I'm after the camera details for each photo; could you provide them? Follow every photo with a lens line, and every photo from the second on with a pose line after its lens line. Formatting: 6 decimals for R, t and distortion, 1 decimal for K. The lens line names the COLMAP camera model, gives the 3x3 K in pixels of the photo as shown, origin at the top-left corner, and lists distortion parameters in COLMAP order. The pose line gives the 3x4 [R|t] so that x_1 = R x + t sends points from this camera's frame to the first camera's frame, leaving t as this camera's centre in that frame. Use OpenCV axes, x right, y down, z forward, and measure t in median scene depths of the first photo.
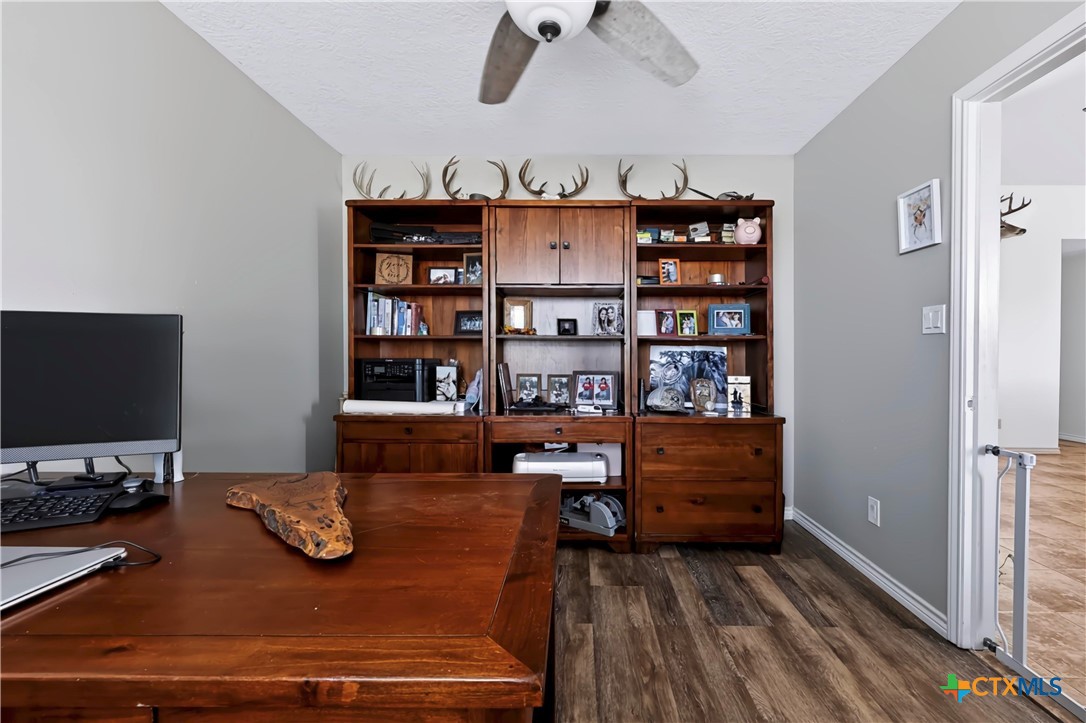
lens RADIAL K [[450.6, 0, 573.3], [0, 450.6, 365.7], [0, 0, 1]] dist [-0.001466, -0.000085]
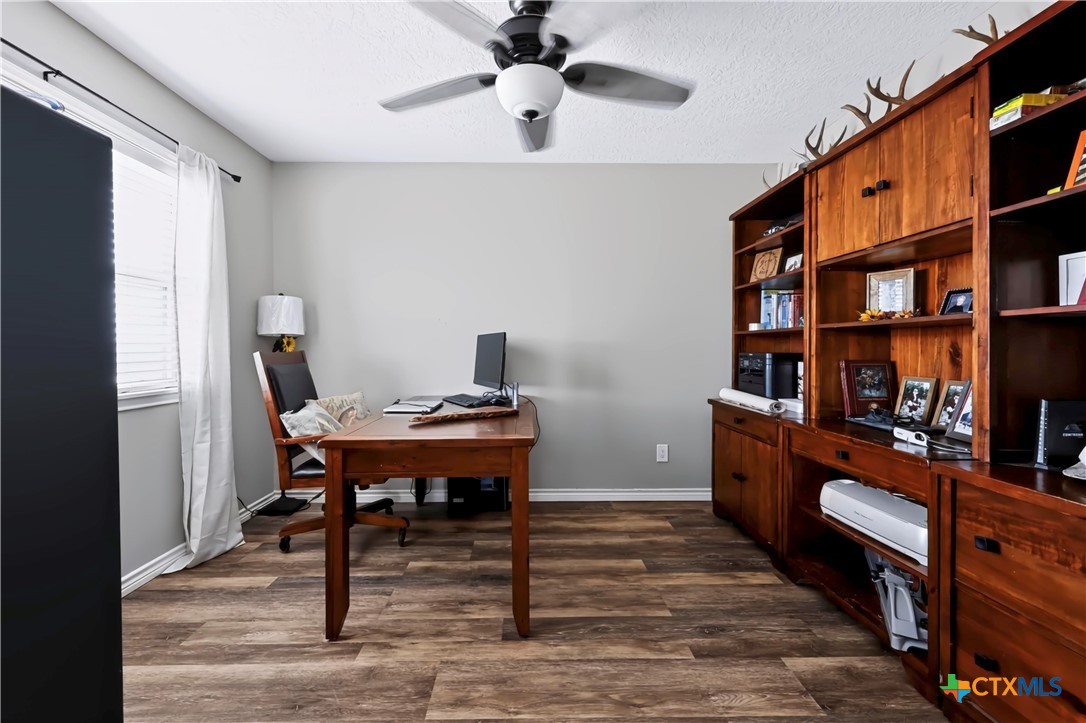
lens RADIAL K [[454.6, 0, 543.0], [0, 454.6, 361.5], [0, 0, 1]] dist [0.001041, 0.000082]
pose [[0.035342, 0.028550, -0.998967, 0.645245], [-0.016217, 0.999477, 0.027991, -0.017813], [0.999244, 0.015211, 0.035786, 0.476444]]
